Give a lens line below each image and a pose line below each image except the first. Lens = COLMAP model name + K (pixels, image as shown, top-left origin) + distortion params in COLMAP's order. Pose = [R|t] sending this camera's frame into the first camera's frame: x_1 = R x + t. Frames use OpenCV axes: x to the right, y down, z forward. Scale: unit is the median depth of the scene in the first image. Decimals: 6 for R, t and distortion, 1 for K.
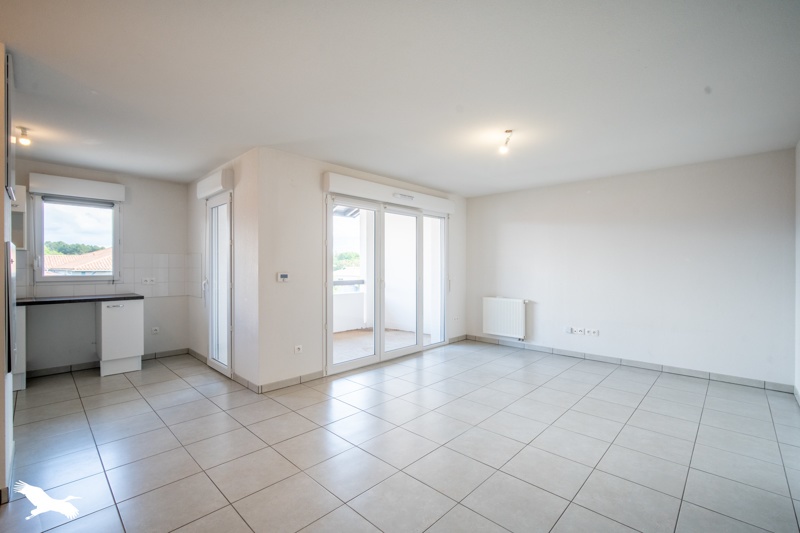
lens RADIAL K [[352.2, 0, 396.7], [0, 352.2, 267.3], [0, 0, 1]] dist [-0.003320, -0.000346]
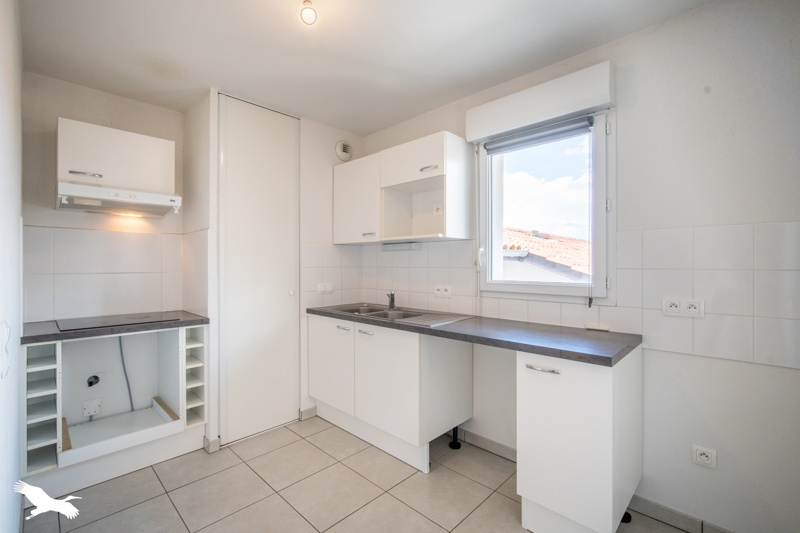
lens RADIAL K [[348.3, 0, 400.0], [0, 348.3, 266.5], [0, 0, 1]] dist [-0.000604, 0.000094]
pose [[0.002729, 0.008480, -0.999960, -0.391510], [-0.000380, 0.999964, 0.008479, -0.004205], [0.999996, 0.000356, 0.002732, 0.779697]]
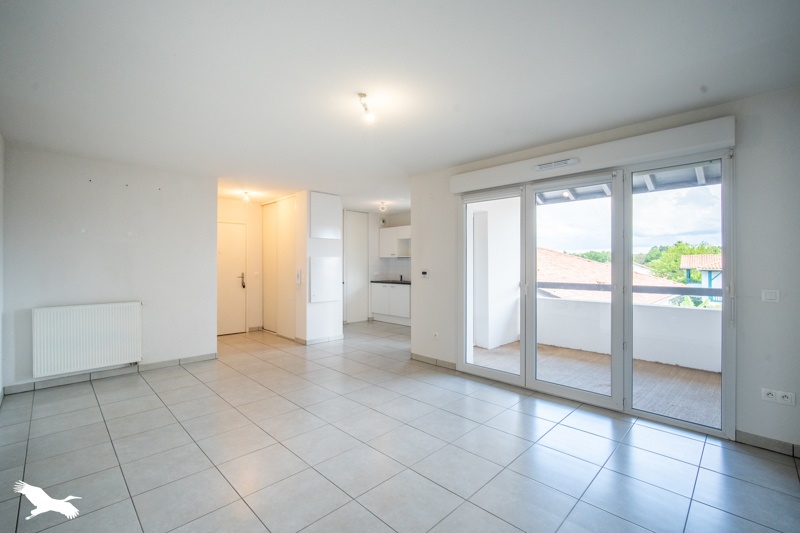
lens RADIAL K [[352.2, 0, 396.7], [0, 352.2, 267.3], [0, 0, 1]] dist [-0.003320, -0.000346]
pose [[-0.013697, 0.006499, -0.999885, 0.783157], [-0.001362, 0.999978, 0.006518, -0.003533], [0.999905, 0.001452, -0.013687, 0.769227]]
